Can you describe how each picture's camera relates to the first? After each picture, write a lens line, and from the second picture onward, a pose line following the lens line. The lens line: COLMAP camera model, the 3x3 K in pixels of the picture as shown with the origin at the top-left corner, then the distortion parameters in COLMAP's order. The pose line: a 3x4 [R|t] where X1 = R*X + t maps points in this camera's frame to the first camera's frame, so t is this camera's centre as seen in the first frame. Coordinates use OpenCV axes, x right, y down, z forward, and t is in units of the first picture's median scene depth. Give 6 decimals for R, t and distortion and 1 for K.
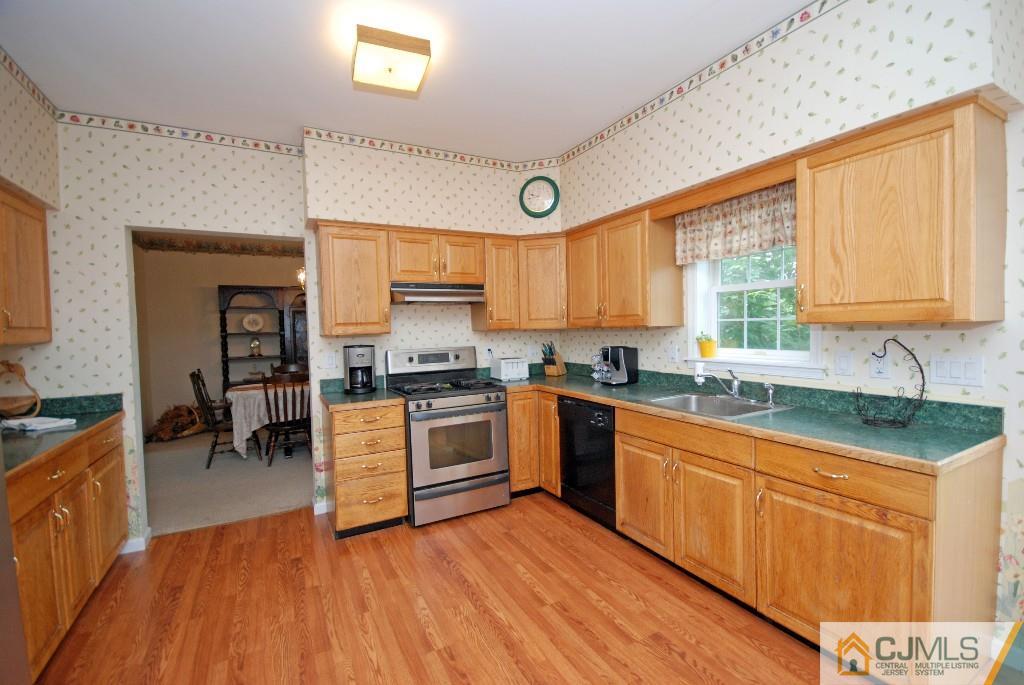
lens RADIAL K [[463.3, 0, 515.6], [0, 463.3, 346.4], [0, 0, 1]] dist [-0.004971, -0.002332]
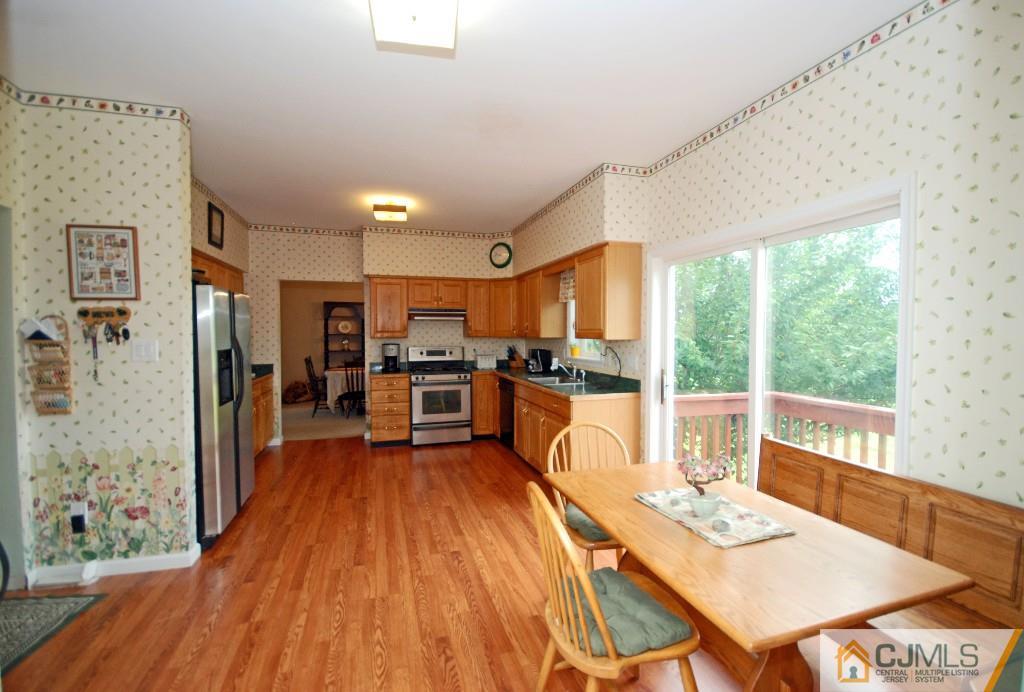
lens RADIAL K [[463.3, 0, 510.9], [0, 463.3, 345.9], [0, 0, 1]] dist [-0.004971, -0.002332]
pose [[0.979631, 0.028433, -0.198781, 0.442215], [-0.030649, 0.999498, -0.008077, 0.005563], [0.198451, 0.014005, 0.980011, -0.609136]]
